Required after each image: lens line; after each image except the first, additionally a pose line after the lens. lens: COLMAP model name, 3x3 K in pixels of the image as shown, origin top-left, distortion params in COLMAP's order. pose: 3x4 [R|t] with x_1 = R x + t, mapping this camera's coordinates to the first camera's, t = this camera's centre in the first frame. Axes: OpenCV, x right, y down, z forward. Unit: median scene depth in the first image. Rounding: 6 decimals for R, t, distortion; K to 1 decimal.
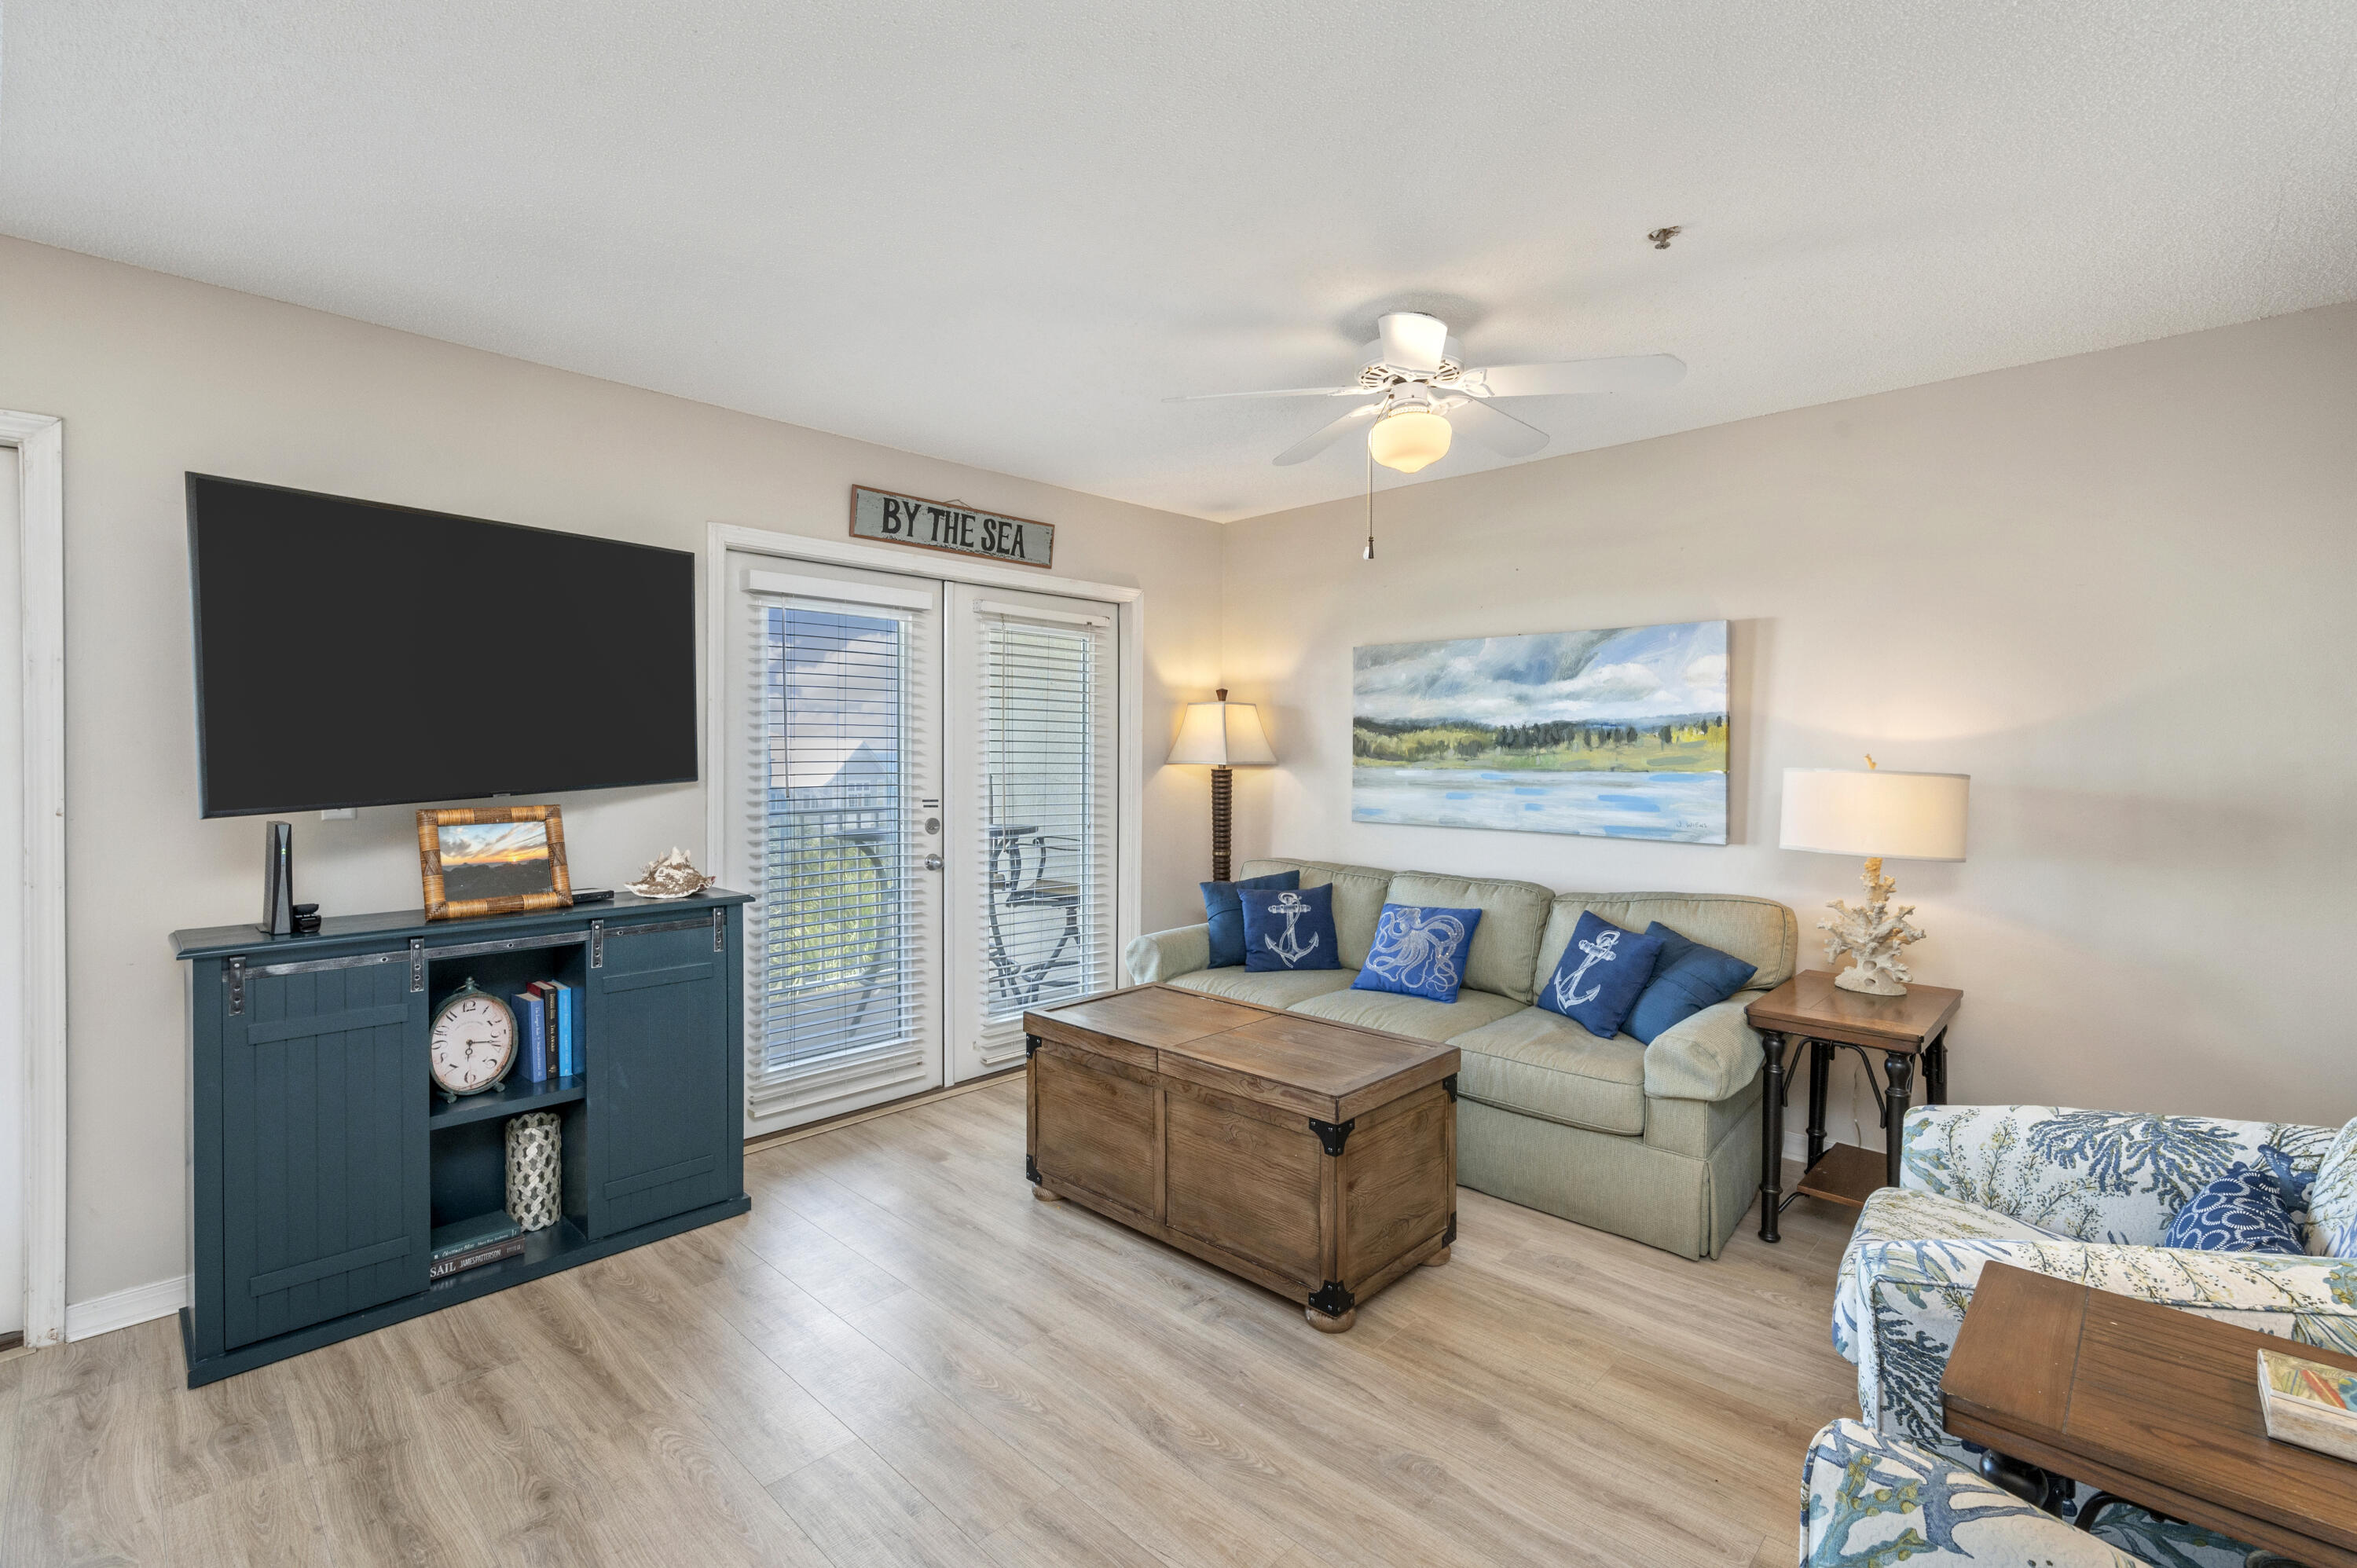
lens RADIAL K [[1024.5, 0, 1229.2], [0, 1024.5, 765.2], [0, 0, 1]] dist [0.000881, -0.000095]
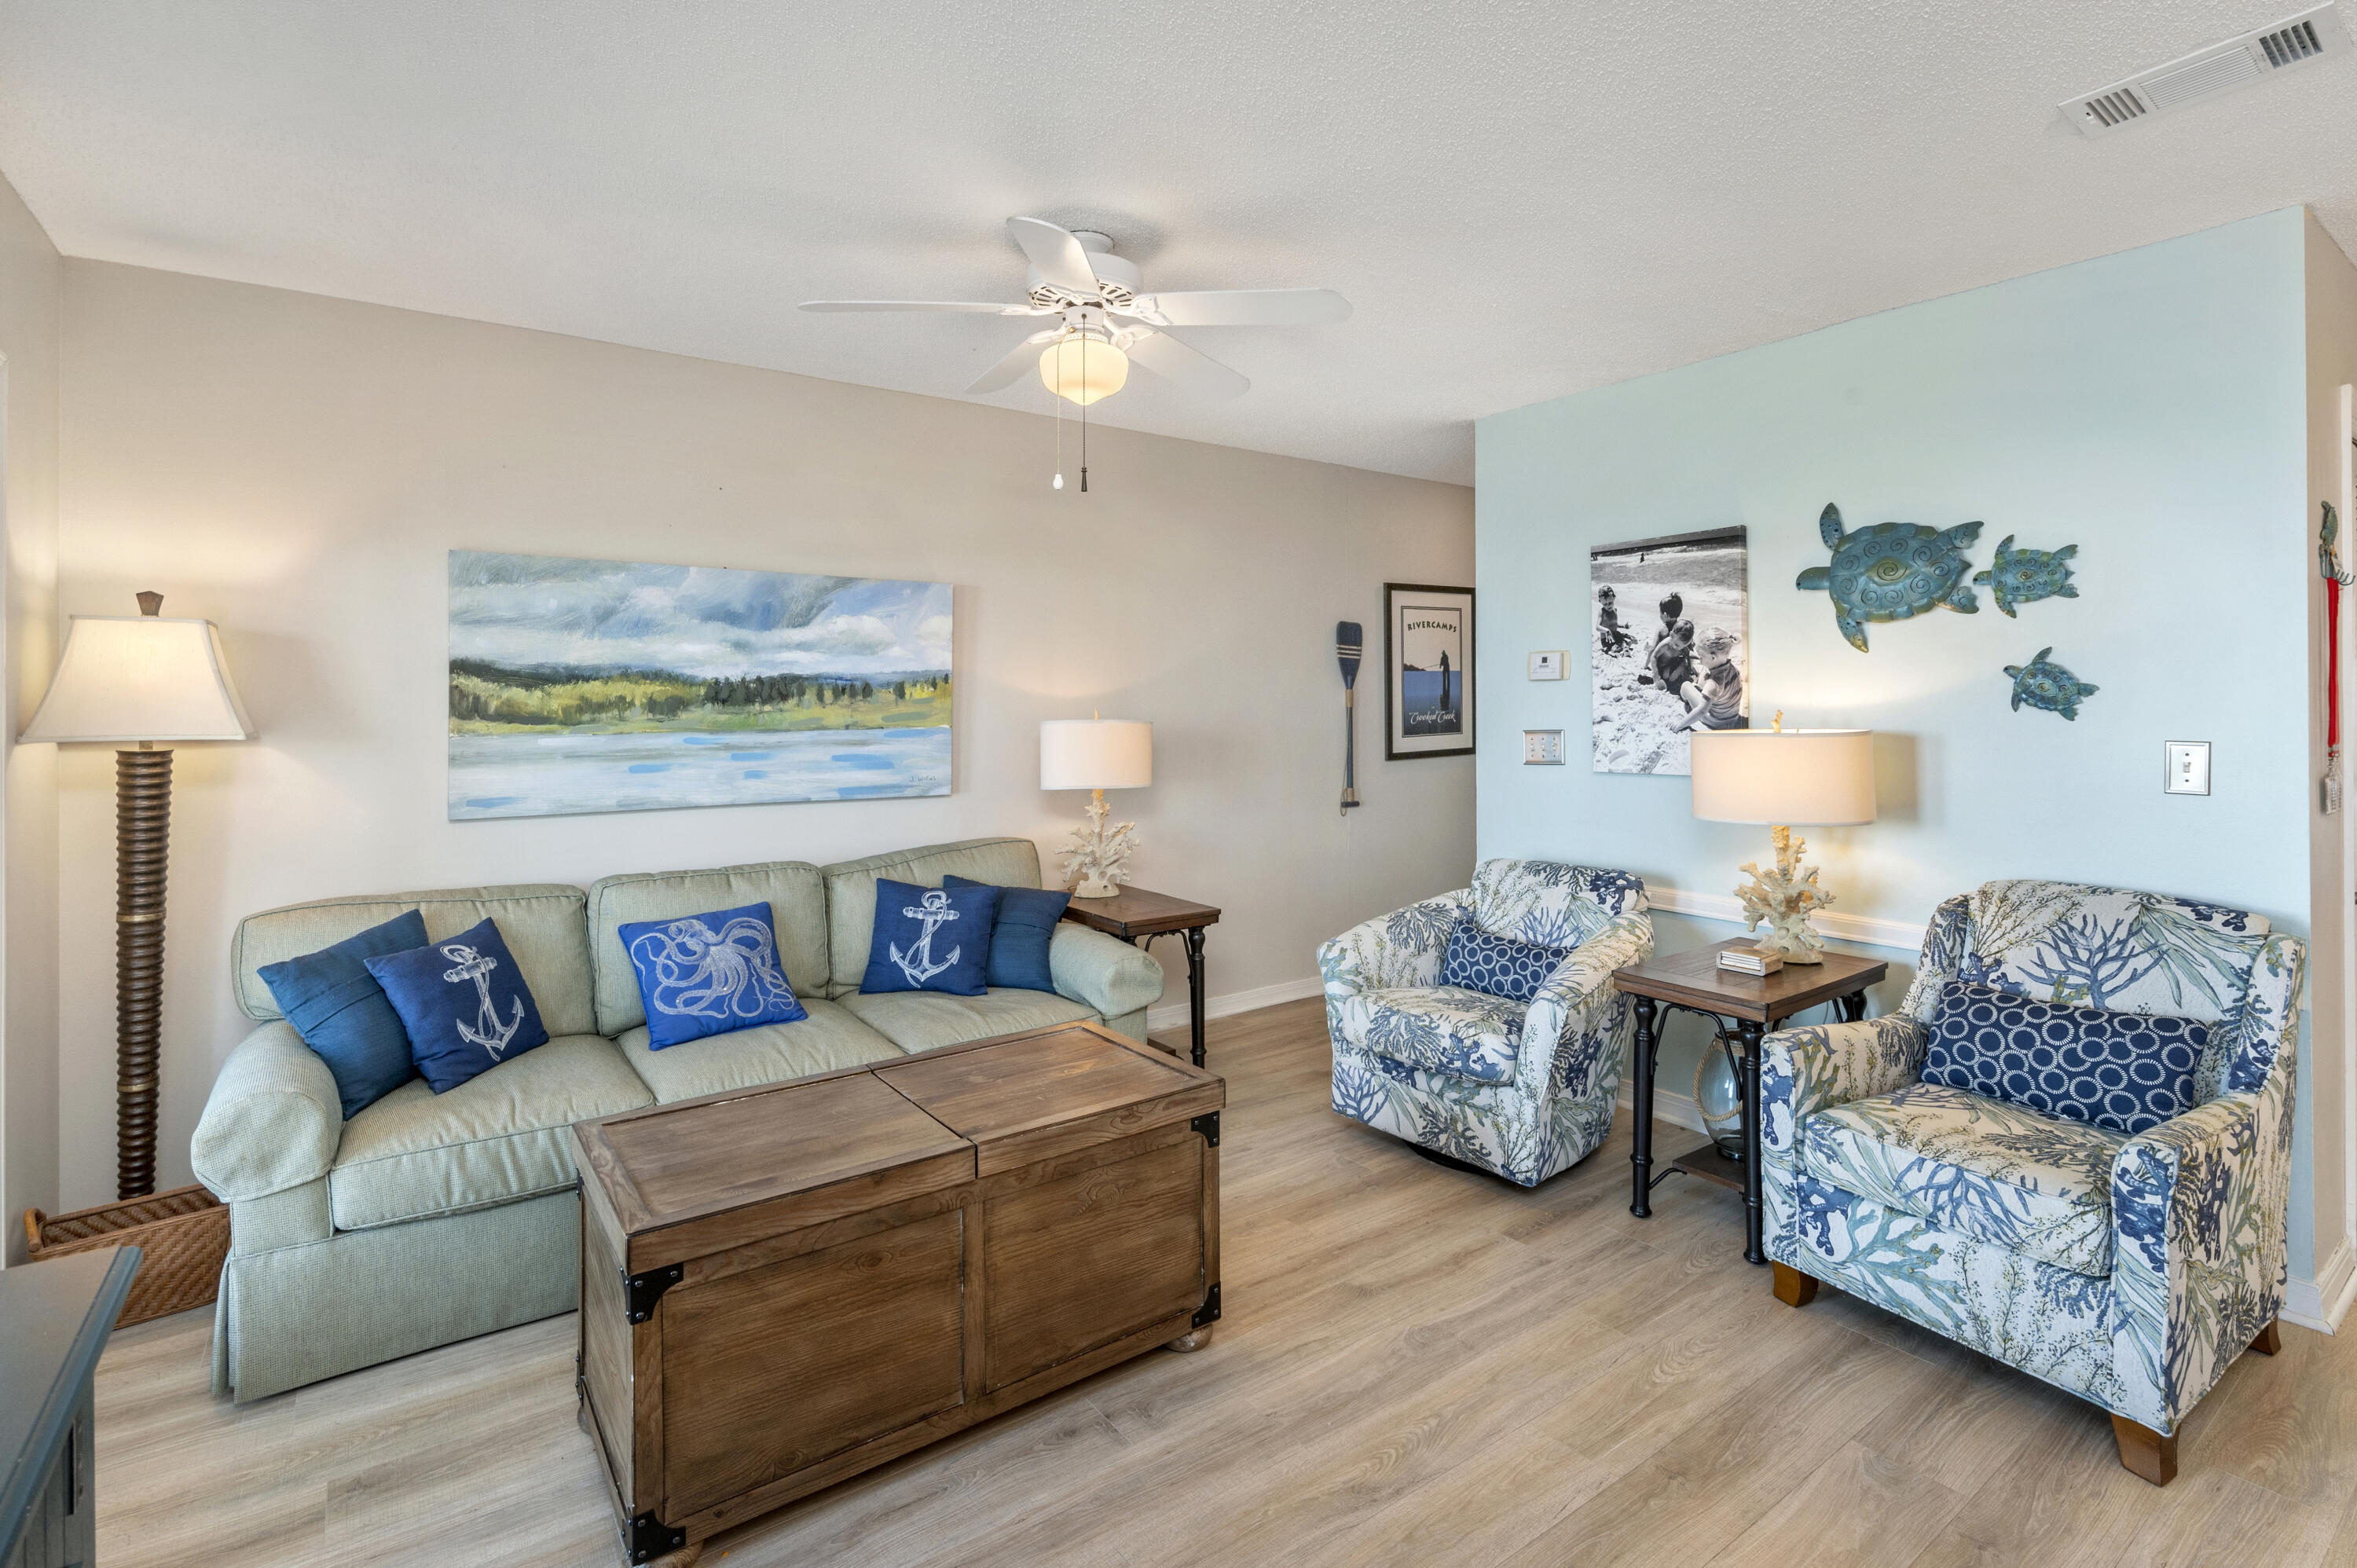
lens RADIAL K [[1080.4, 0, 1153.7], [0, 1080.4, 703.5], [0, 0, 1]] dist [-0.002054, -0.000292]
pose [[0.233704, -0.003678, 0.972301, -0.518751], [0.020276, 0.999794, -0.001092, -0.010758], [-0.972096, 0.019970, 0.233731, 0.494865]]
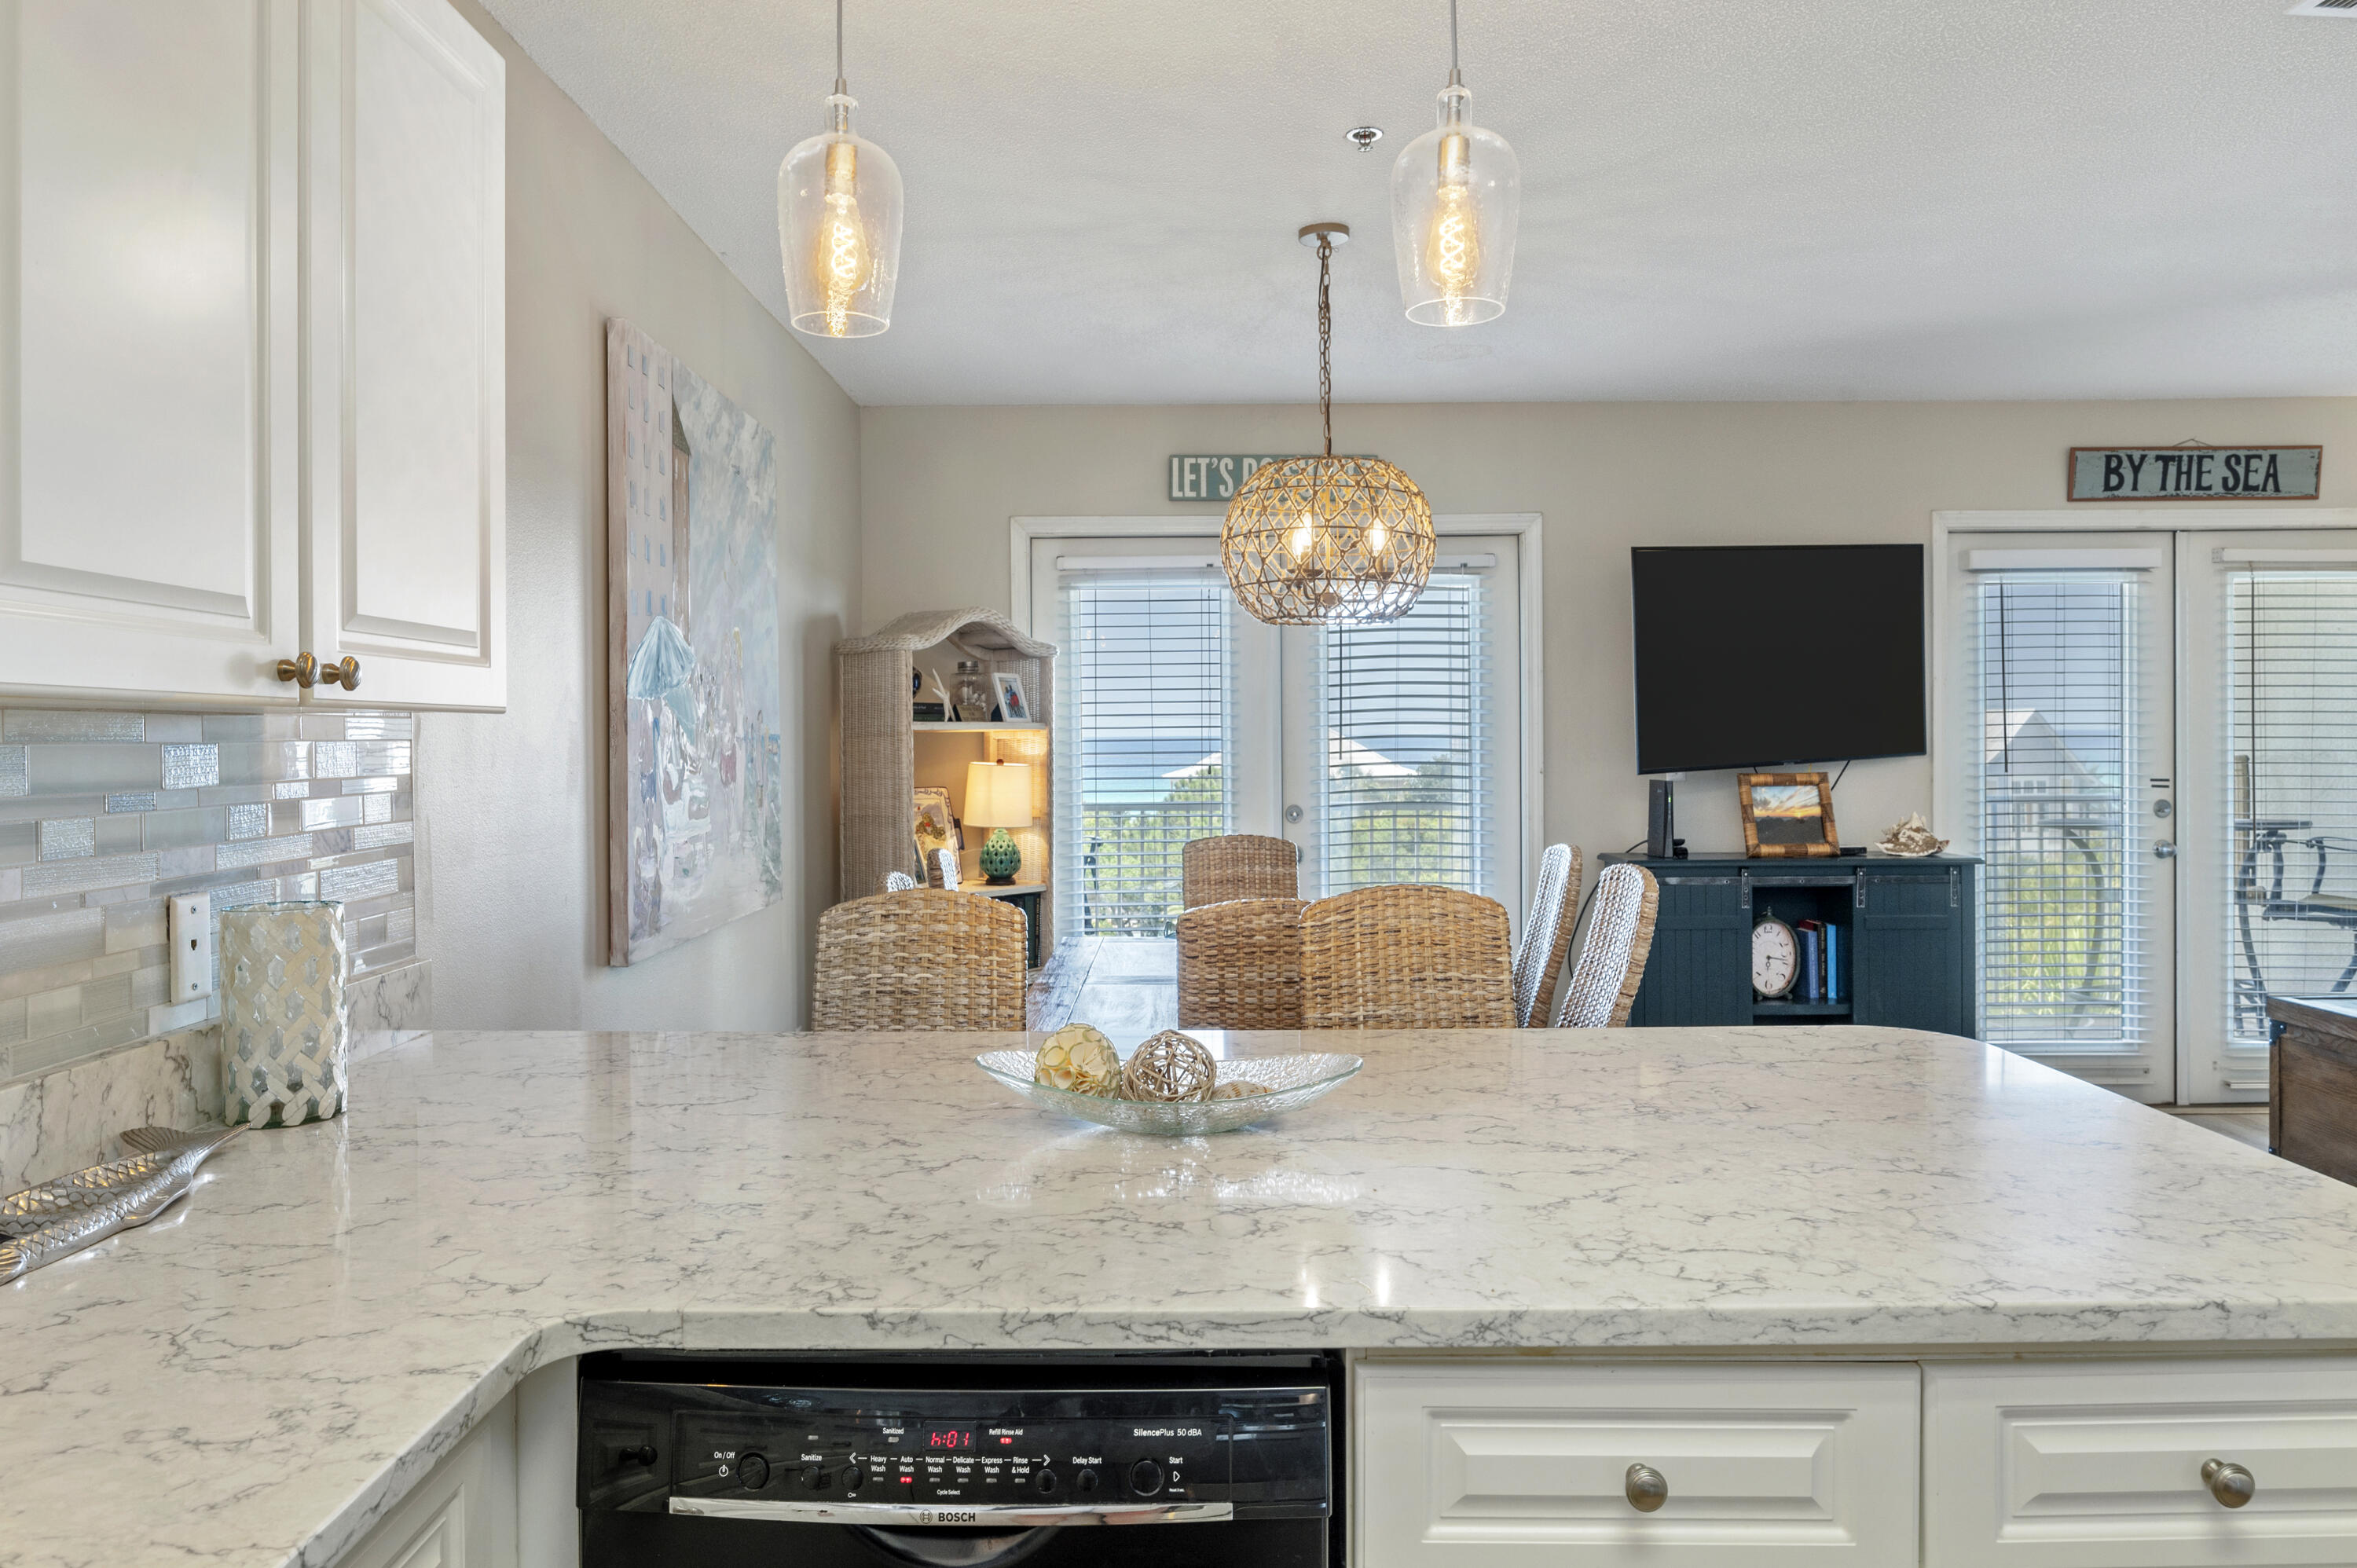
lens RADIAL K [[1807.9, 0, 1182.1], [0, 1807.9, 748.1], [0, 0, 1]] dist [-0.013507, -0.004738]
pose [[0.710894, -0.002382, -0.703296, 0.211232], [0.001366, 0.999997, -0.002006, 0.009171], [0.703298, 0.000465, 0.710895, -0.732242]]
